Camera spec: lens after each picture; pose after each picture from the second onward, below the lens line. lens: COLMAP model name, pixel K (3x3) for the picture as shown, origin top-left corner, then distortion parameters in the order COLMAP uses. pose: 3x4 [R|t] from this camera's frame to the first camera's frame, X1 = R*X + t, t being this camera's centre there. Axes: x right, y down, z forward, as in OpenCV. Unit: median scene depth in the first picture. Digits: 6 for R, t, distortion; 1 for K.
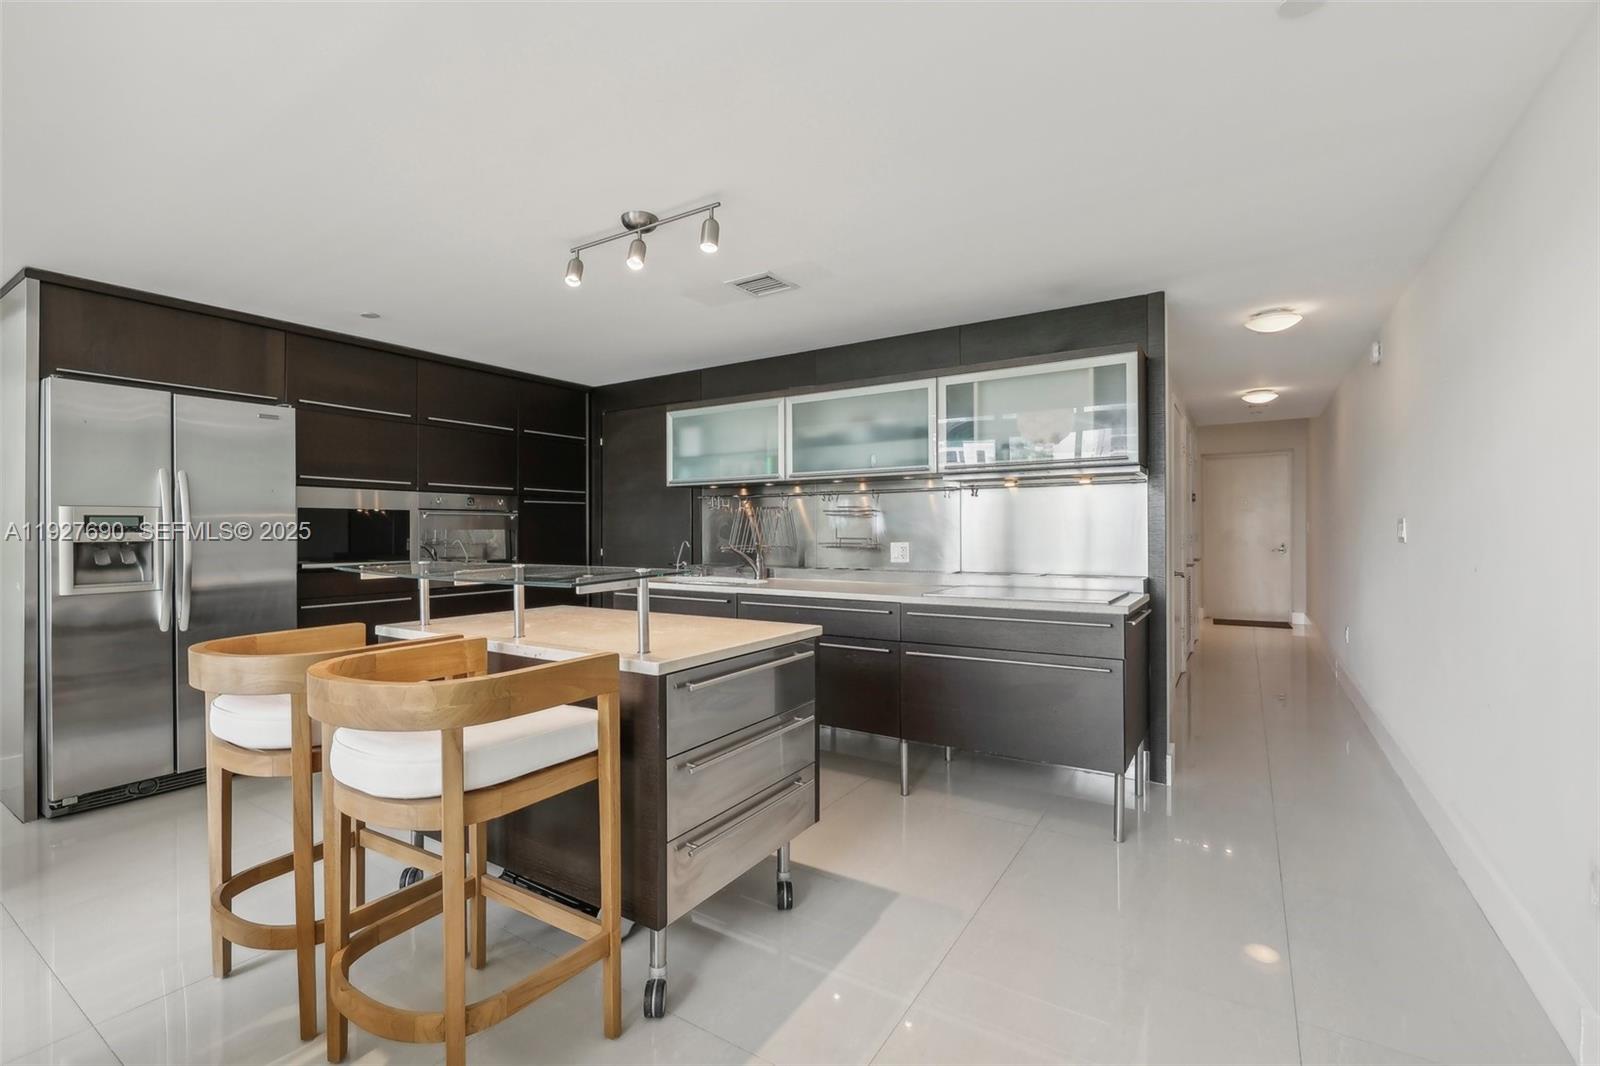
lens RADIAL K [[702.5, 0, 785.6], [0, 702.5, 532.3], [0, 0, 1]] dist [-0.007465, 0.003154]
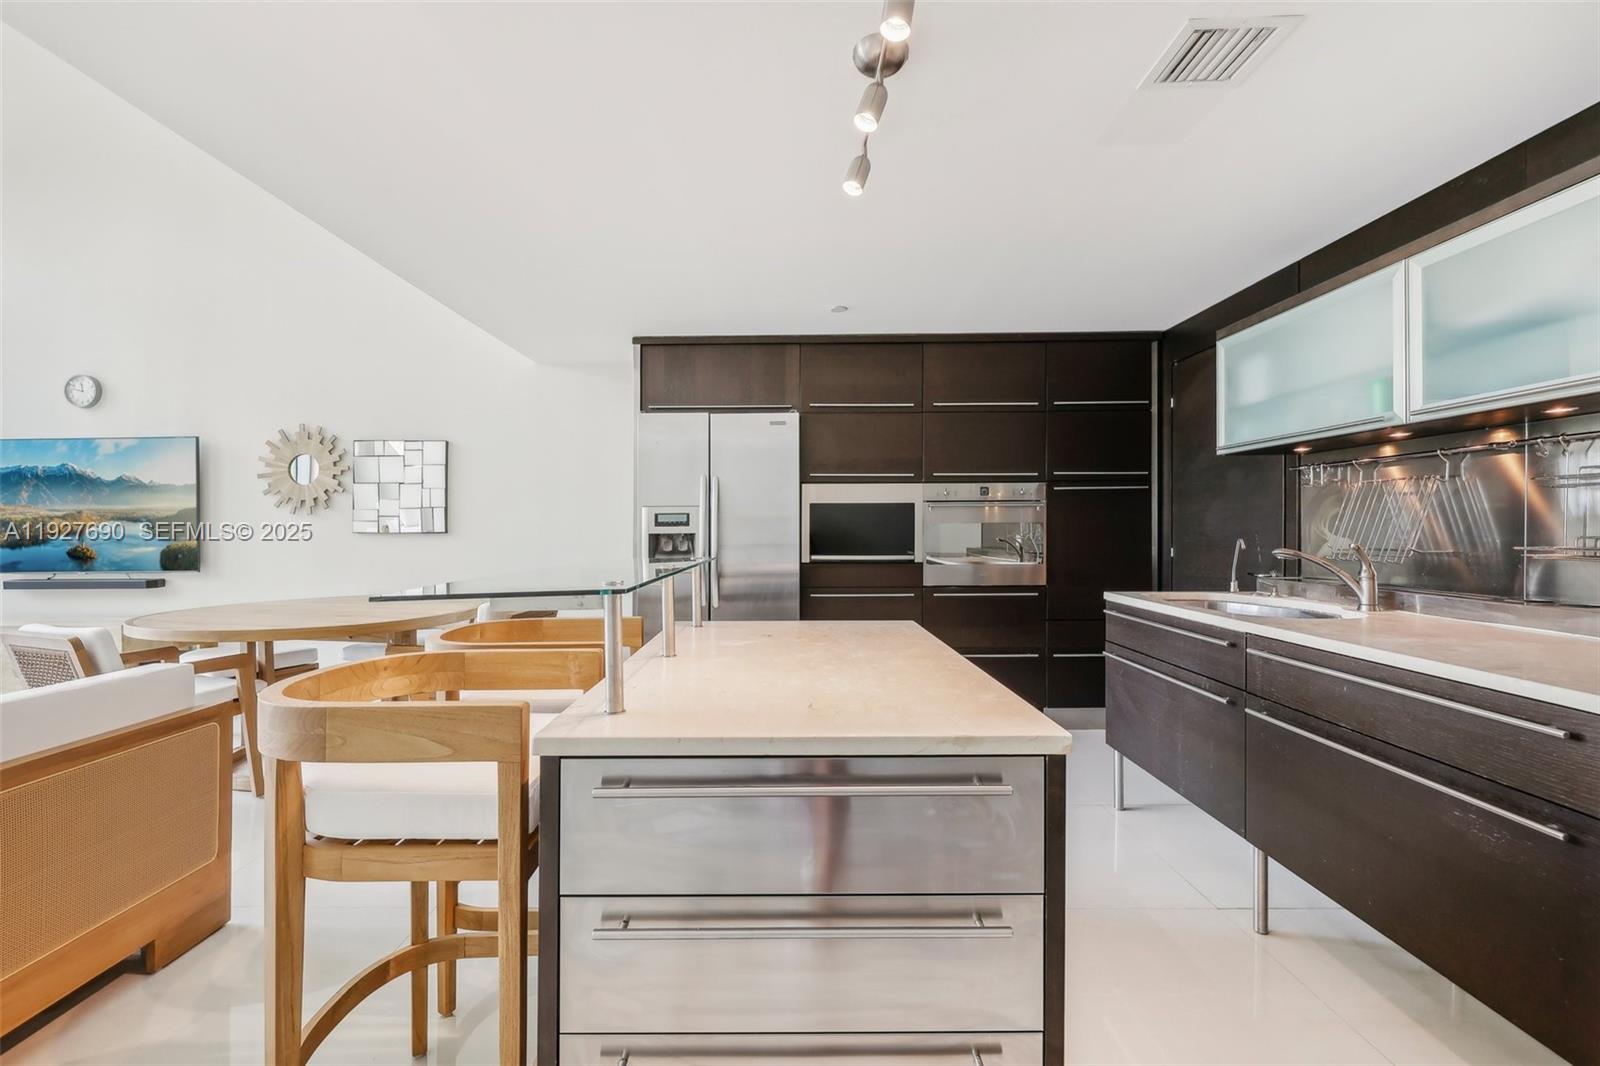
lens RADIAL K [[702.5, 0, 779.0], [0, 702.5, 518.2], [0, 0, 1]] dist [-0.007465, 0.003154]
pose [[0.531025, -0.011681, -0.847276, 0.187734], [0.001219, 0.999914, -0.013022, 0.001758], [0.847355, 0.005883, 0.530994, 0.354403]]
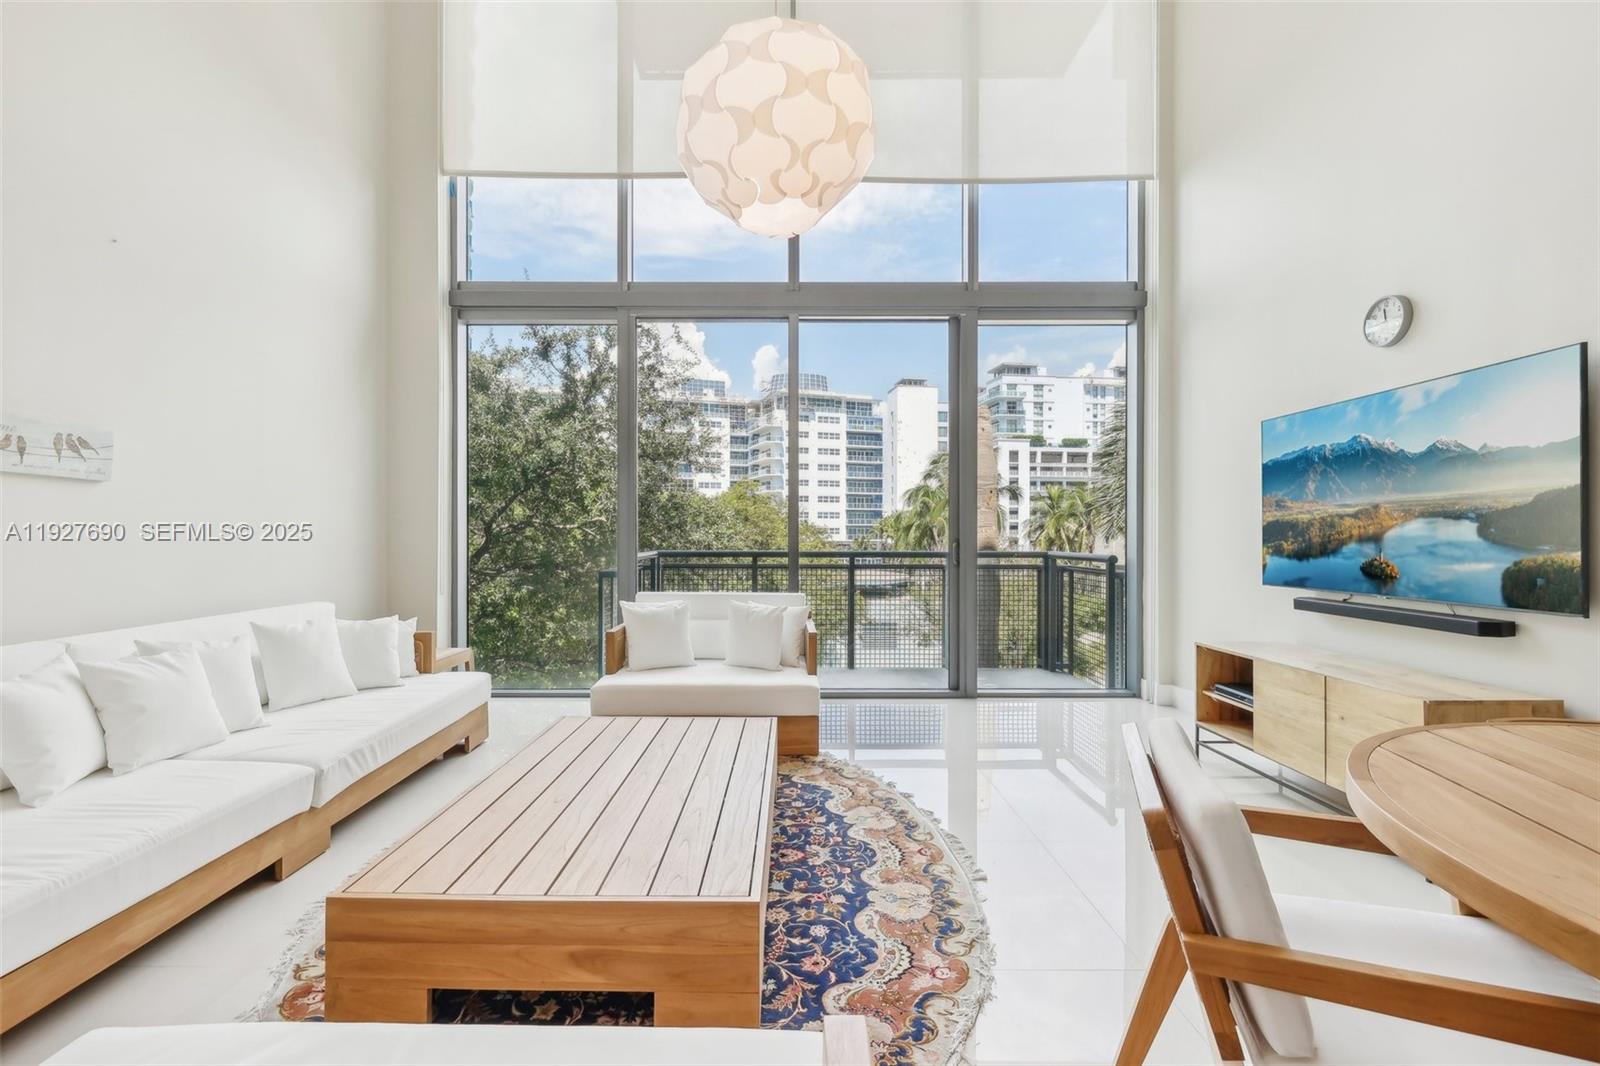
lens RADIAL K [[702.5, 0, 786.0], [0, 702.5, 539.6], [0, 0, 1]] dist [-0.007465, 0.003154]
pose [[-0.840709, 0.009225, -0.541408, -0.466210], [0.002512, 0.999911, 0.013136, 0.000060], [0.541481, 0.009684, -0.840657, 0.280695]]
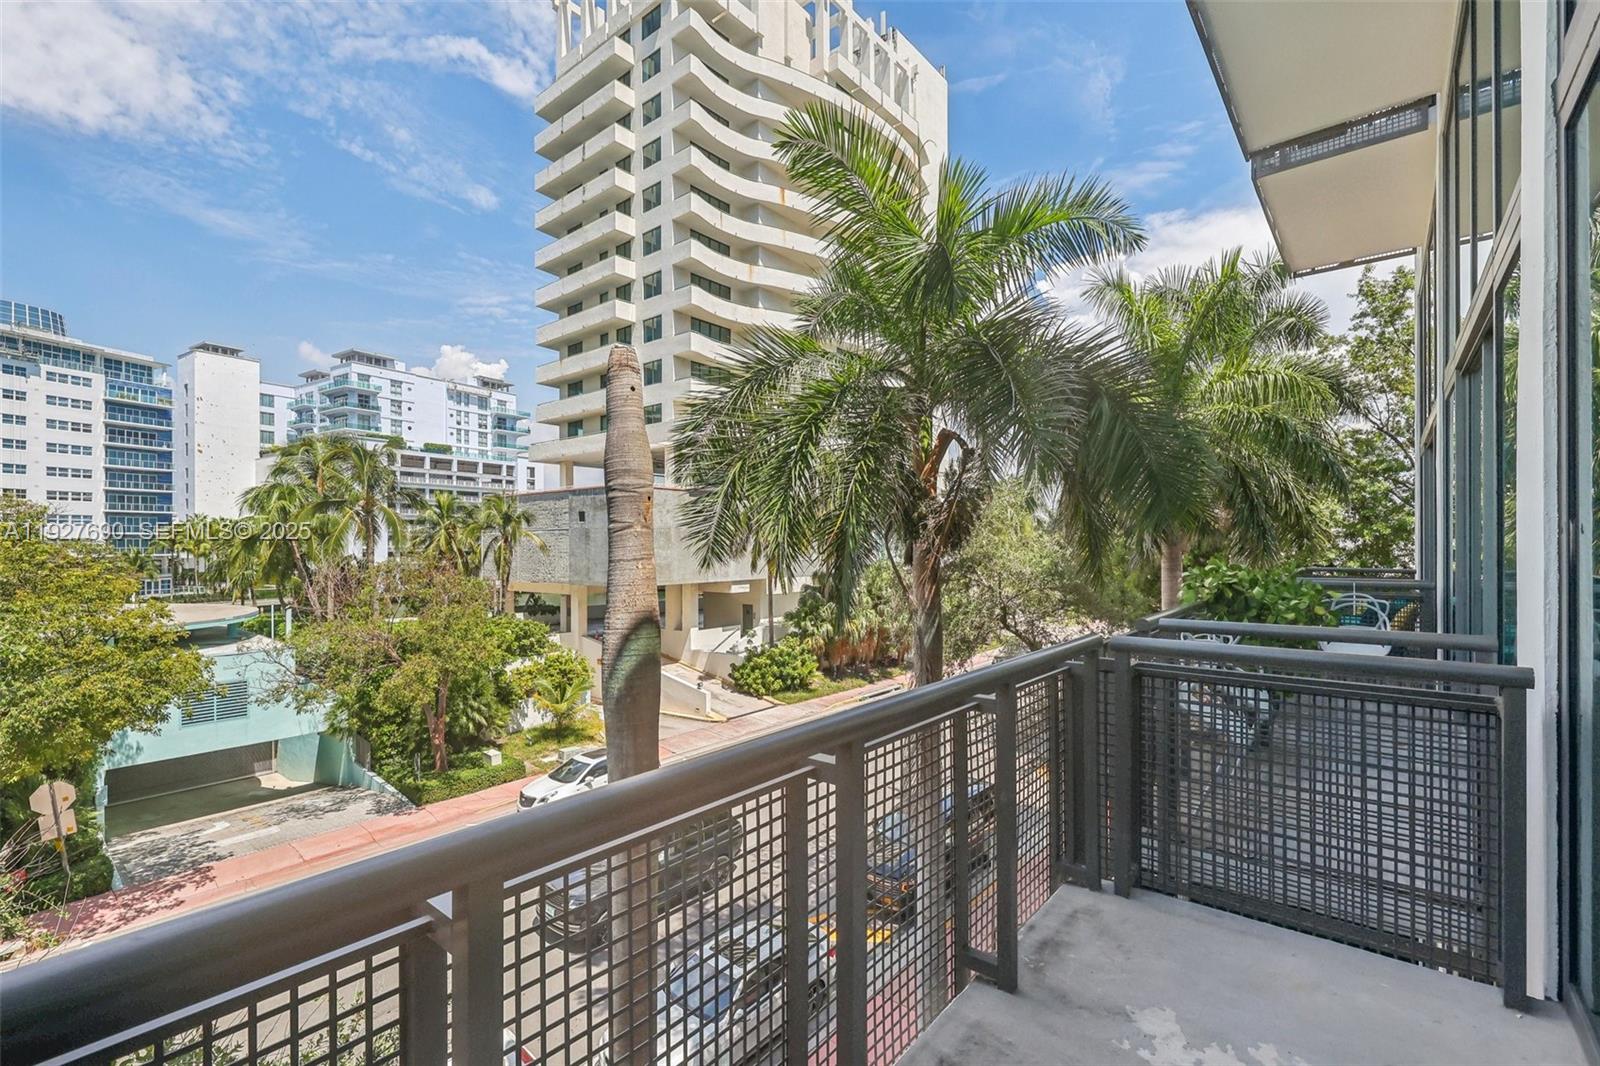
lens RADIAL K [[702.5, 0, 777.1], [0, 702.5, 541.8], [0, 0, 1]] dist [-0.007465, 0.003154]
pose [[-0.137862, 0.004548, -0.990441, -1.094679], [0.001937, 0.999989, 0.004322, -0.055339], [0.990450, -0.001323, -0.137869, -1.048317]]
